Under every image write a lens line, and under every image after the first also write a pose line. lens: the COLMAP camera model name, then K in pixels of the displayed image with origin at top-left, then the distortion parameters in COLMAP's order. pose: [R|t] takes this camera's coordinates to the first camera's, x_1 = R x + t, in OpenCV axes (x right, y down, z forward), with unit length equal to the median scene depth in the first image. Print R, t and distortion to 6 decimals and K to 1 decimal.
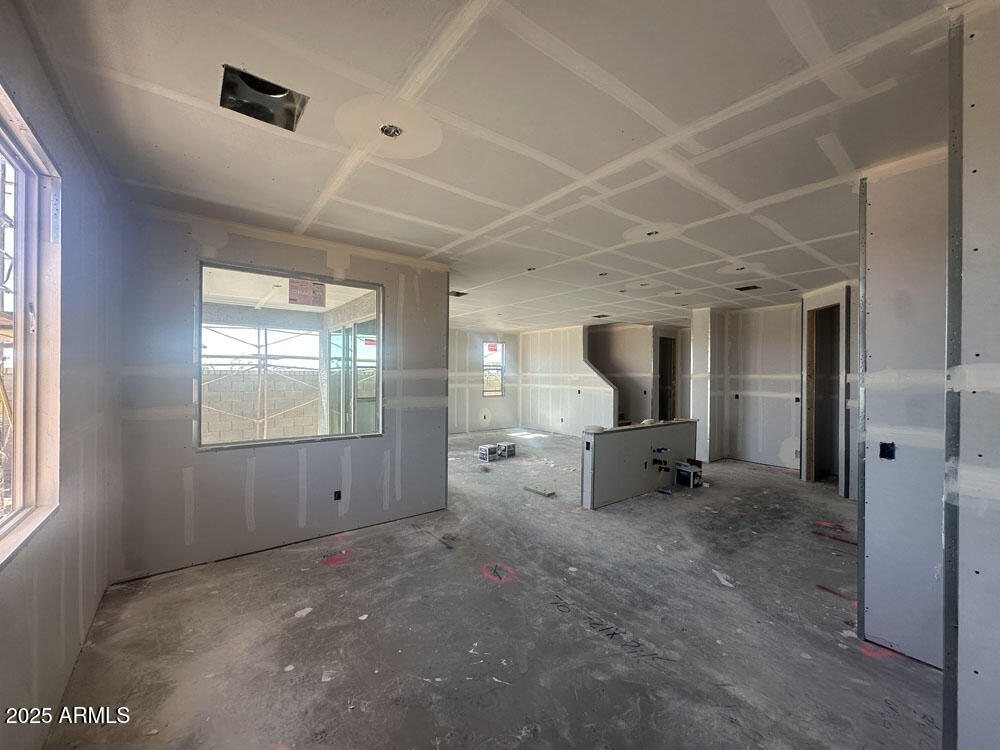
lens RADIAL K [[402.9, 0, 500.4], [0, 402.9, 374.9], [0, 0, 1]] dist [0.000226, 0.000095]
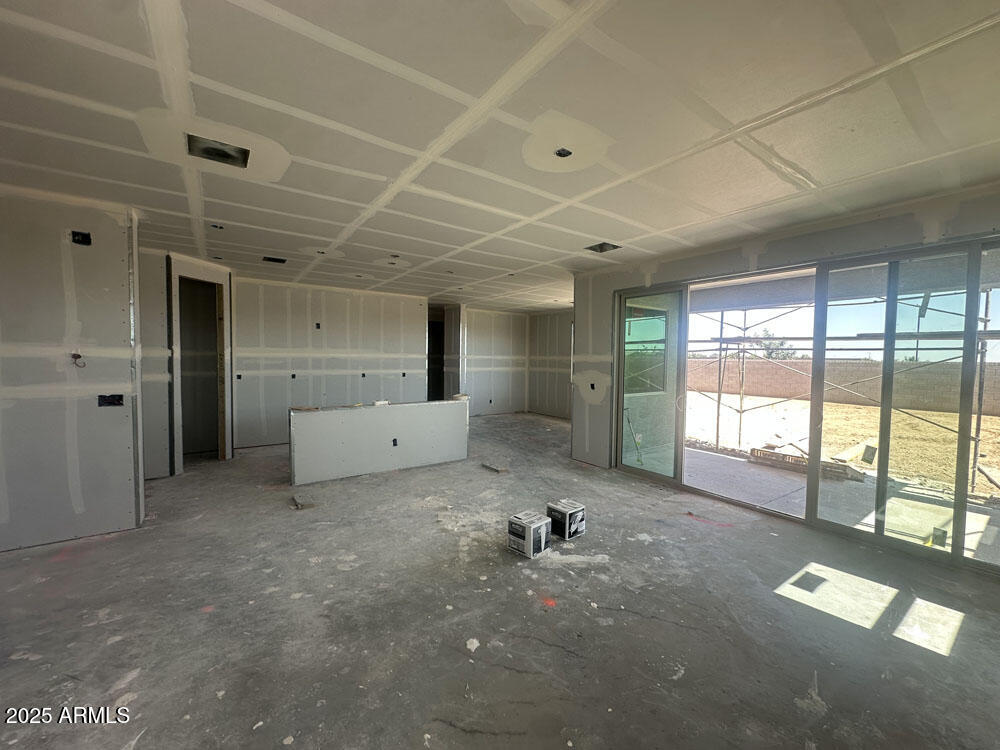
lens RADIAL K [[402.9, 0, 498.9], [0, 402.9, 375.4], [0, 0, 1]] dist [0.000226, 0.000095]
pose [[-0.998719, -0.024017, 0.044548, 0.043263], [-0.022313, 0.999015, 0.038368, 0.004974], [-0.045425, 0.037325, -0.998270, 1.920948]]
